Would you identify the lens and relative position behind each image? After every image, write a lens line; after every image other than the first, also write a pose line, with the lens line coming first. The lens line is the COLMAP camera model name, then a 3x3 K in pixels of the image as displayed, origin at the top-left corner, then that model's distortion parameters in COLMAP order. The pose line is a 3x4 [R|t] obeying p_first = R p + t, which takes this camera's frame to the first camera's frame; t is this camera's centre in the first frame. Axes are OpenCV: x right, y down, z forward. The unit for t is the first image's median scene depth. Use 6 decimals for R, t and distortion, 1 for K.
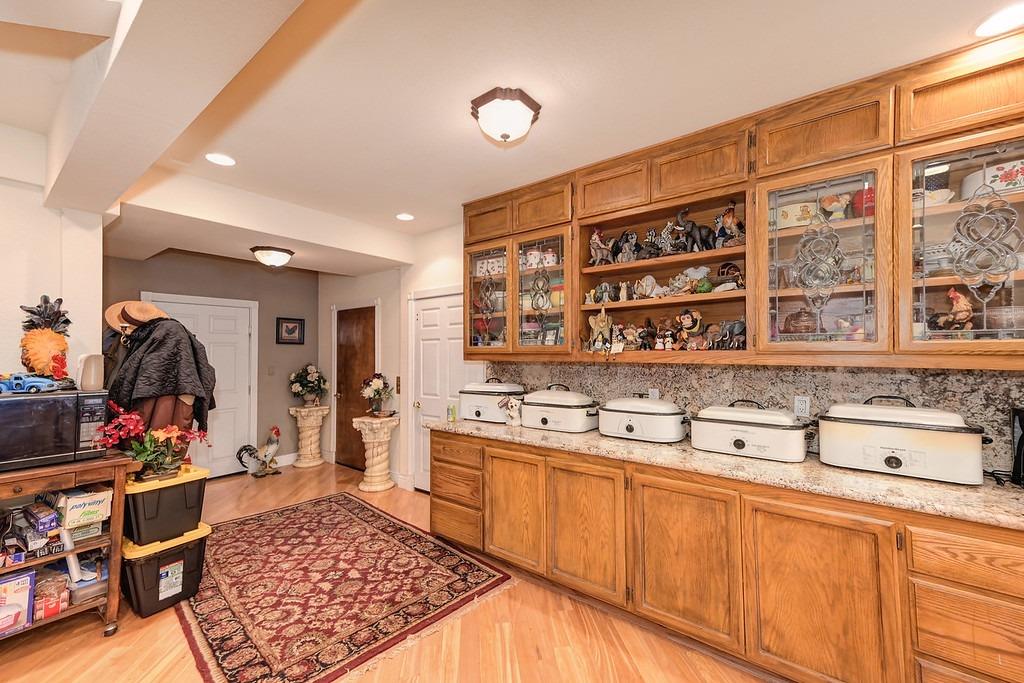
lens RADIAL K [[408.8, 0, 510.3], [0, 408.8, 340.1], [0, 0, 1]] dist [0.019695, -0.000085]
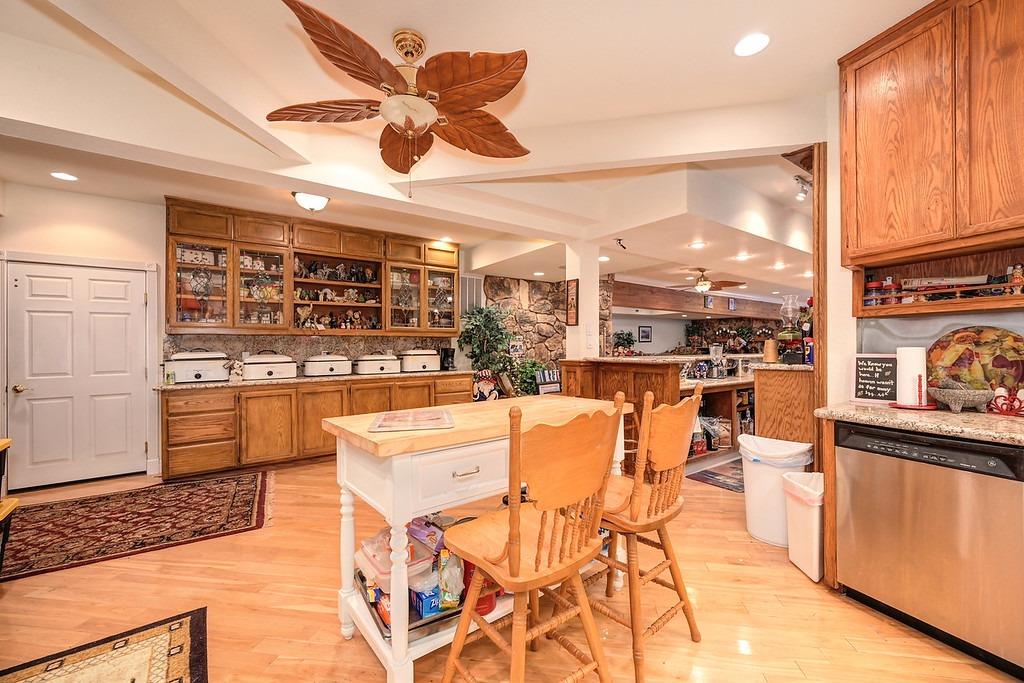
lens RADIAL K [[419.4, 0, 514.3], [0, 419.4, 316.4], [0, 0, 1]] dist [0.018750, -0.000055]
pose [[0.266459, 0.073964, 0.961004, -1.450387], [-0.017832, 0.997259, -0.071810, 0.100740], [-0.963681, 0.001998, 0.267048, -0.356616]]
